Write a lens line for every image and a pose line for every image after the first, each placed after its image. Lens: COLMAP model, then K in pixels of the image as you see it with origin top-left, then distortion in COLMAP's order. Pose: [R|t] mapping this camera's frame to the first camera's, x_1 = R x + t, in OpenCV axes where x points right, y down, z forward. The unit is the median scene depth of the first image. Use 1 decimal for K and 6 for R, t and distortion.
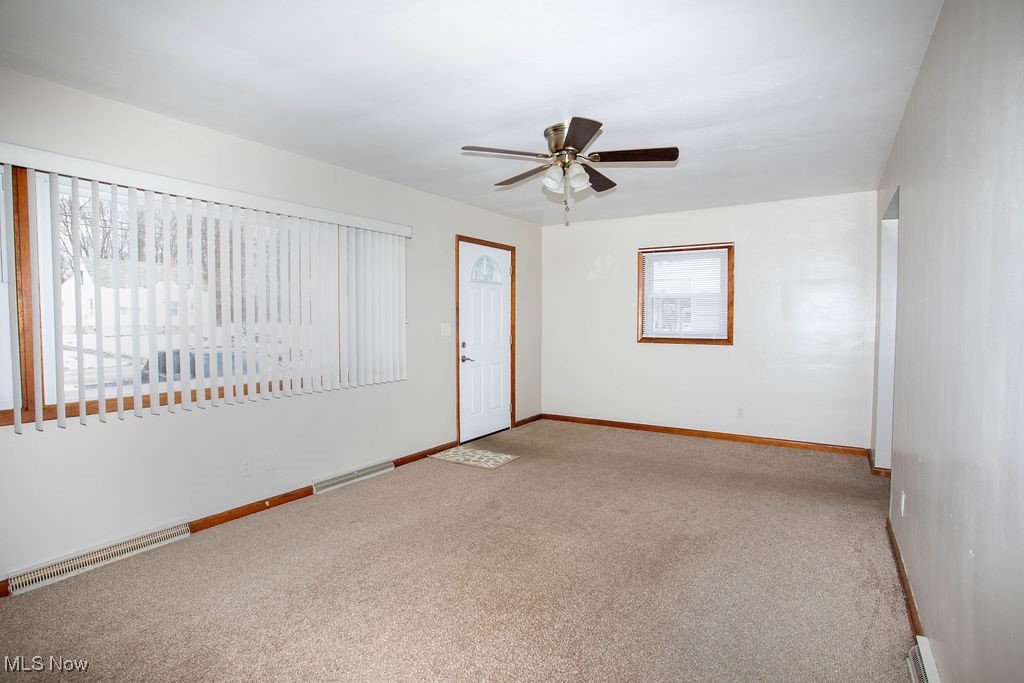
lens RADIAL K [[501.9, 0, 515.8], [0, 501.9, 336.0], [0, 0, 1]] dist [-0.001391, -0.000133]
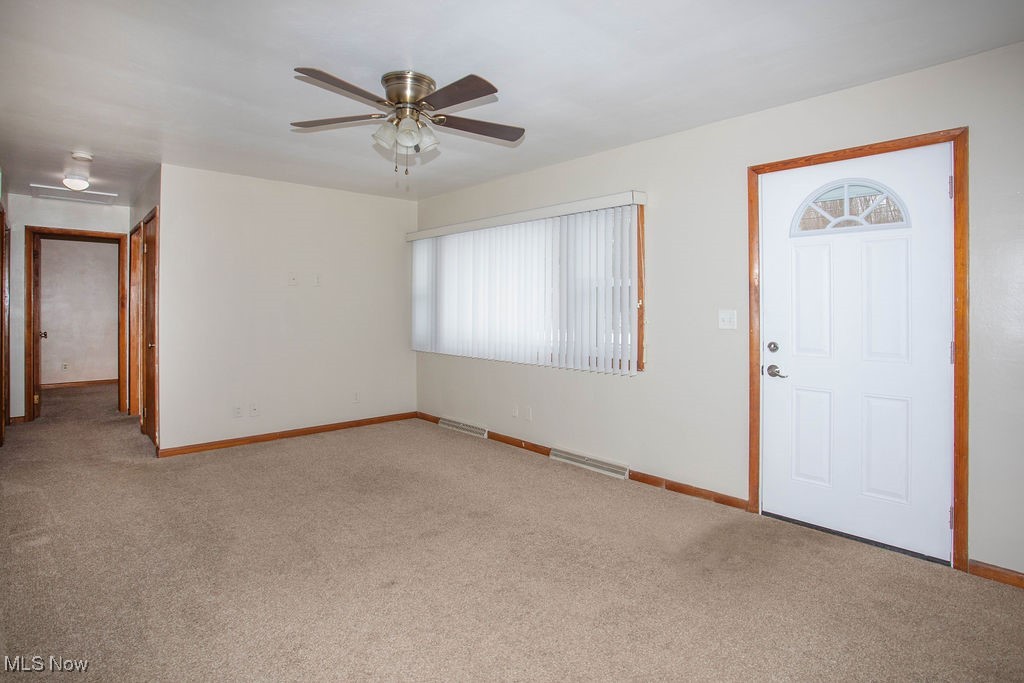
lens RADIAL K [[517.8, 0, 512.1], [0, 517.8, 300.8], [0, 0, 1]] dist [-0.002434, -0.000560]
pose [[-0.212113, -0.004388, -0.977235, 0.566075], [-0.030990, 0.999517, 0.002238, -0.029053], [0.976754, 0.030759, -0.212147, 0.848106]]
